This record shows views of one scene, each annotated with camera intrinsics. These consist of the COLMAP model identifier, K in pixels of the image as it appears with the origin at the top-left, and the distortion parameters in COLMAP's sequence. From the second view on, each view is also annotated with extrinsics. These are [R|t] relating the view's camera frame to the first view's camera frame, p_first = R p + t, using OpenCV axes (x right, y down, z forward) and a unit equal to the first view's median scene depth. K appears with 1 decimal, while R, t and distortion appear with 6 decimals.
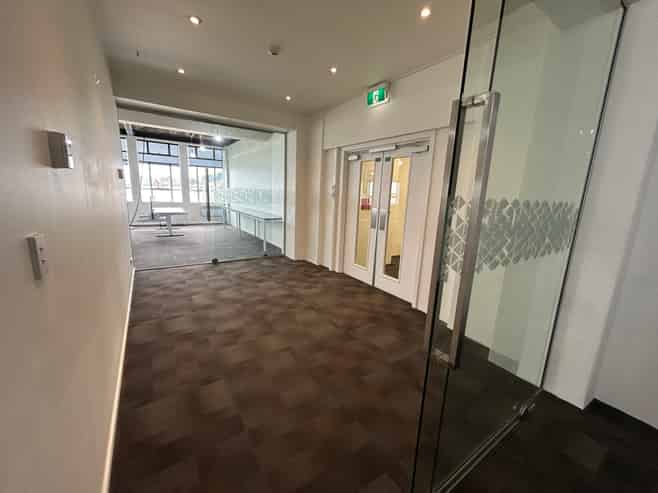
lens RADIAL K [[262.9, 0, 327.3], [0, 262.9, 243.8], [0, 0, 1]] dist [-0.000972, -0.000022]
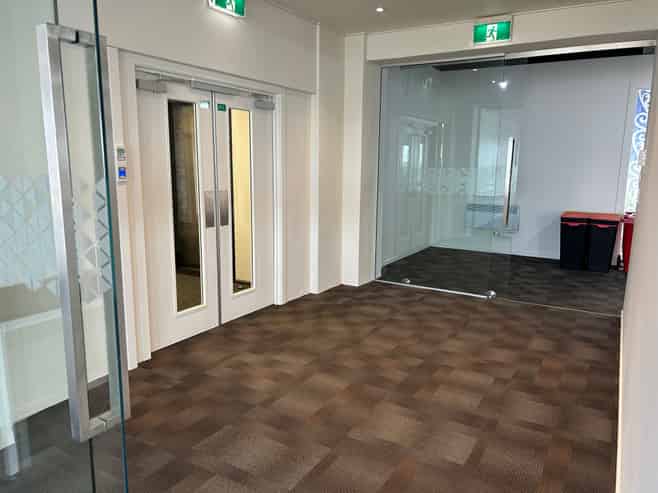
lens RADIAL K [[488.1, 0, 329.0], [0, 488.1, 246.5], [0, 0, 1]] dist [0.001528, -0.001953]
pose [[-0.419281, -0.203235, 0.884816, -0.875953], [0.148956, 0.946012, 0.287876, -0.286843], [-0.895553, 0.252500, -0.366372, 1.192076]]
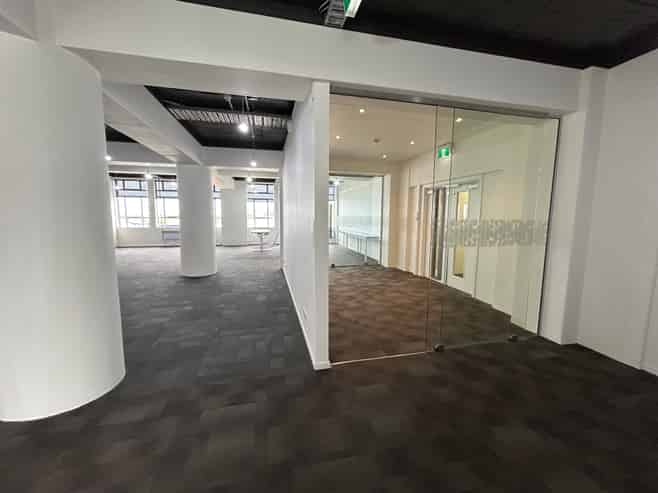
lens RADIAL K [[262.9, 0, 327.3], [0, 262.9, 243.8], [0, 0, 1]] dist [-0.000972, -0.000022]
pose [[0.933320, 0.003321, -0.359030, 0.094597], [-0.036006, 0.995782, -0.084389, 0.091005], [0.357236, 0.091690, 0.929503, -0.509181]]
